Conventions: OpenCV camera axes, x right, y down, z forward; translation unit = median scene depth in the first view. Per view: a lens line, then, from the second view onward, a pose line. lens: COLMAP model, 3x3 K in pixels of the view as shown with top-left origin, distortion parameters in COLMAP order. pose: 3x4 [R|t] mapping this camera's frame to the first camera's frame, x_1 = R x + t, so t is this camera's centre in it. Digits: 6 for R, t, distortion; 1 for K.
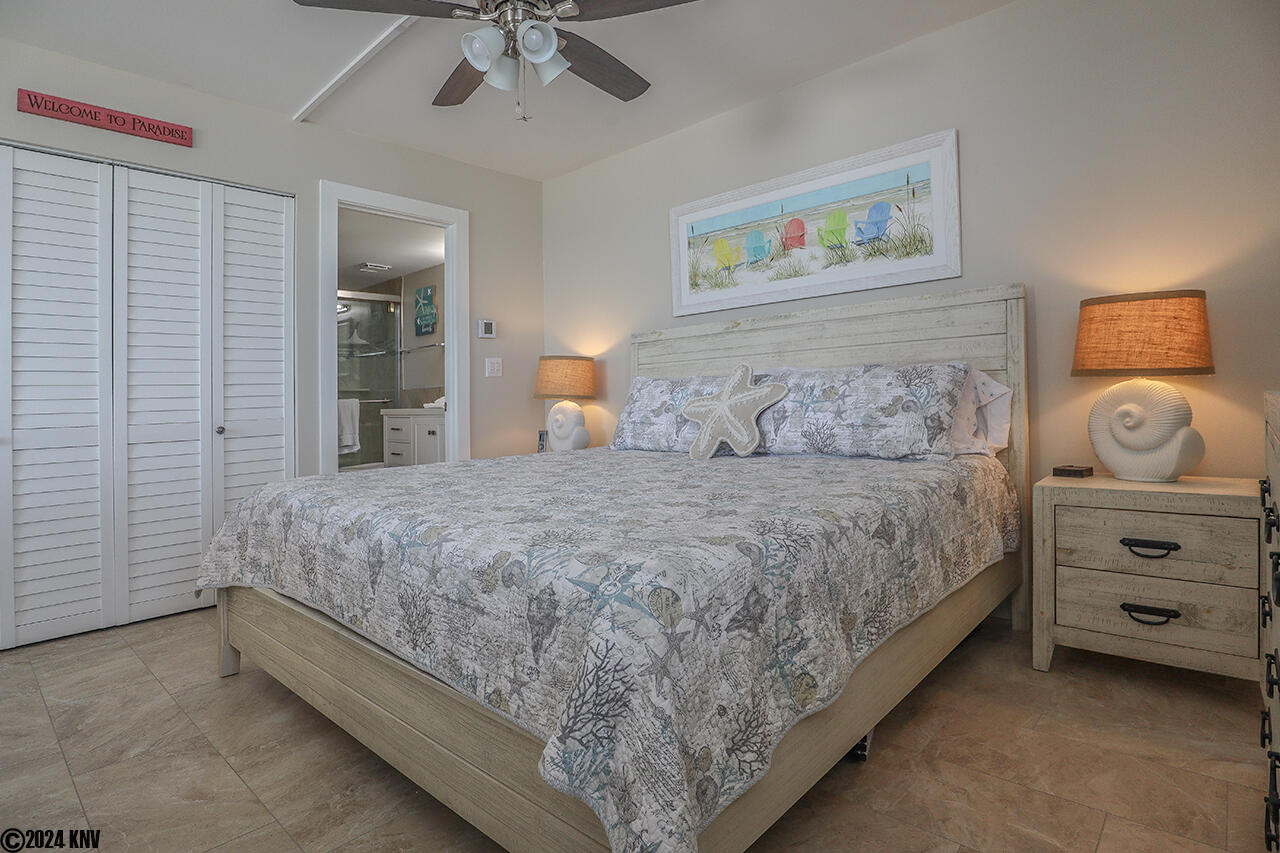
lens RADIAL K [[657.1, 0, 677.0], [0, 657.1, 392.8], [0, 0, 1]] dist [-0.034089, 0.007131]
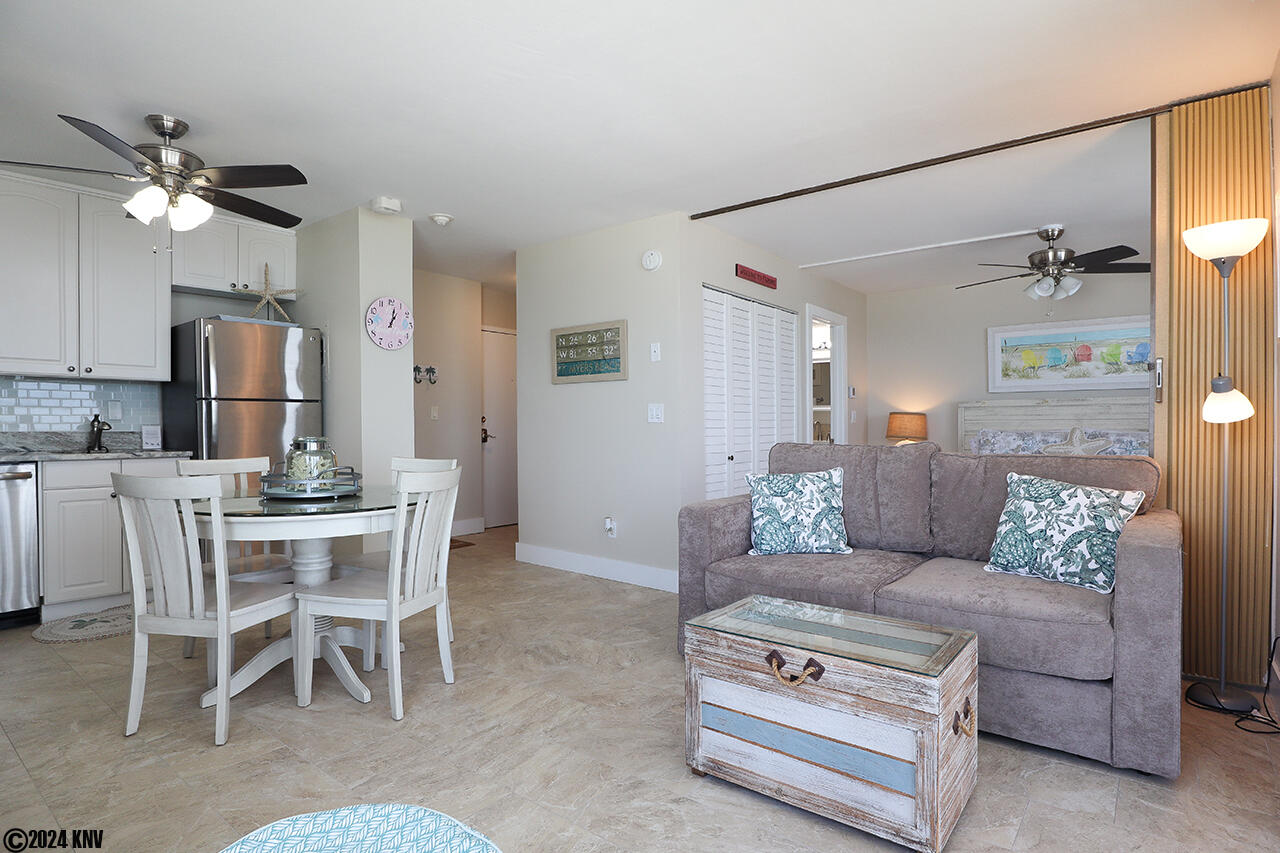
lens RADIAL K [[657.1, 0, 668.0], [0, 657.1, 432.4], [0, 0, 1]] dist [-0.034089, 0.007131]
pose [[0.997547, 0.033905, 0.061246, -1.004531], [-0.034661, 0.999335, 0.011315, -0.006249], [-0.060822, -0.013410, 0.998059, -0.668874]]
